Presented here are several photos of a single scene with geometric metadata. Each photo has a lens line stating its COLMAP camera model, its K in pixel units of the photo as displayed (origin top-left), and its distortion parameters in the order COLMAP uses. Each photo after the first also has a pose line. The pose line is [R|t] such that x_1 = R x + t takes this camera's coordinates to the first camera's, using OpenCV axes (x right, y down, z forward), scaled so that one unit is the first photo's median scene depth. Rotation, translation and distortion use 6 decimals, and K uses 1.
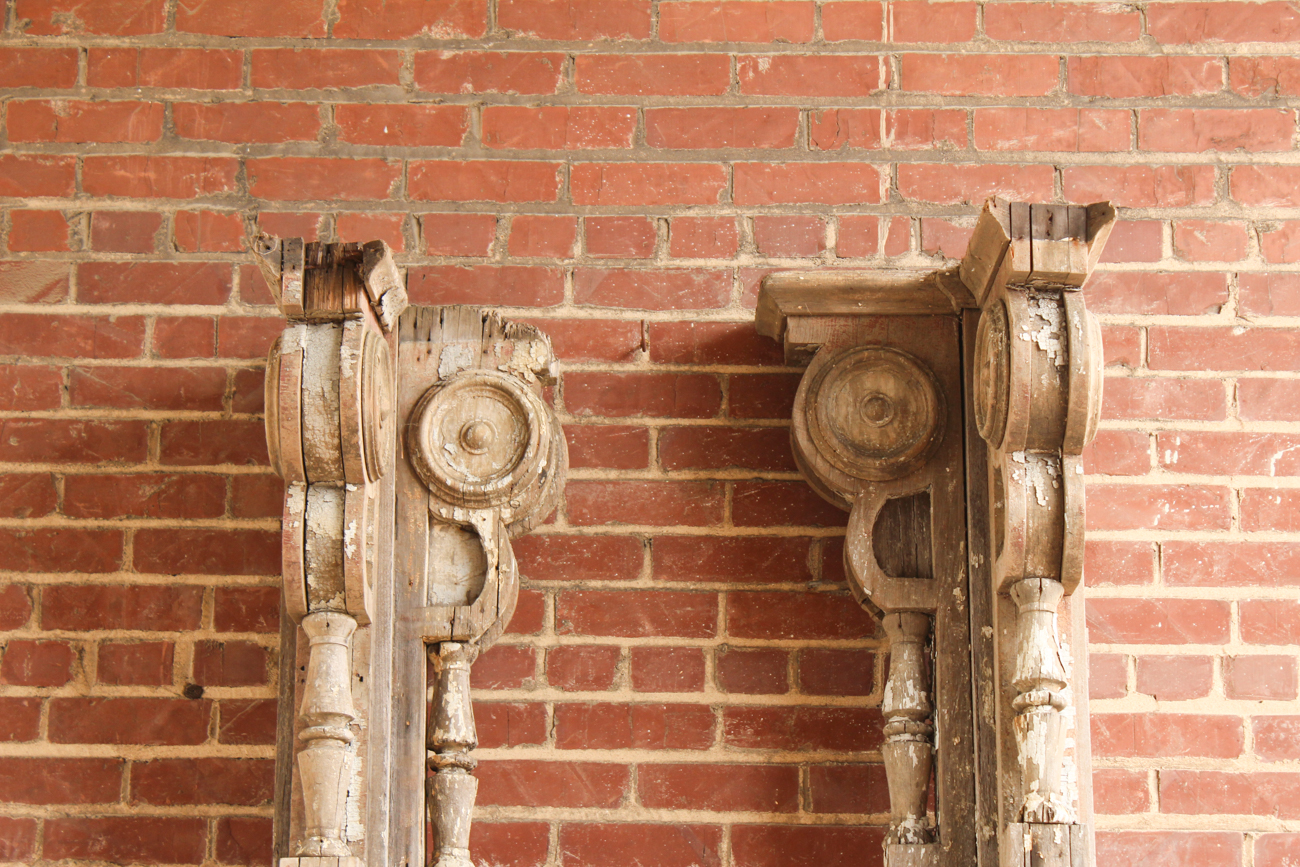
lens RADIAL K [[2911.8, 0, 650.0], [0, 2911.8, 433.5], [0, 0, 1]] dist [0.062029, 0.000382]
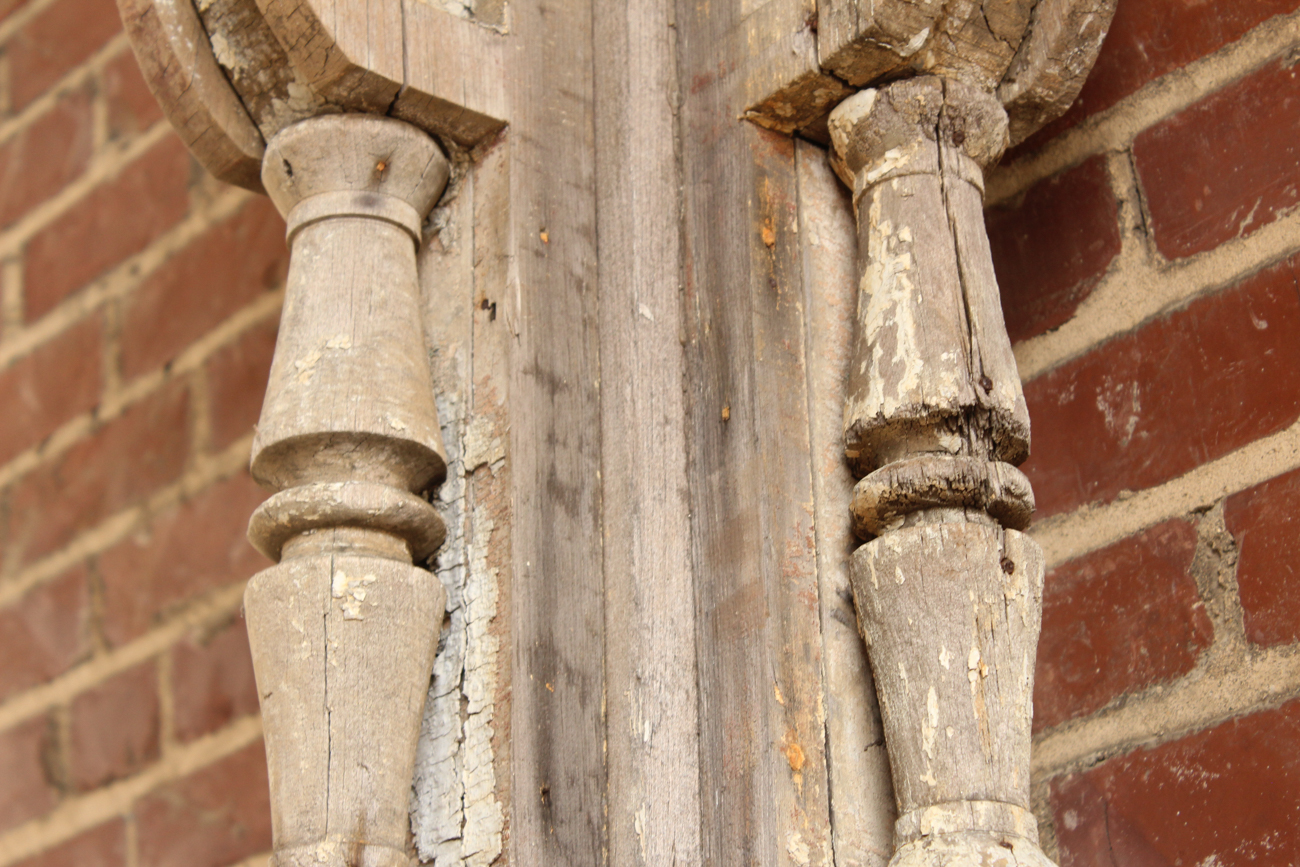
lens RADIAL K [[3071.1, 0, 650.0], [0, 3071.1, 433.5], [0, 0, 1]] dist [0.063626, 0.373687]
pose [[0.640624, -0.330785, -0.692952, 0.107581], [0.264788, 0.942264, -0.205003, 0.151371], [0.720755, -0.052156, 0.691225, 0.756258]]
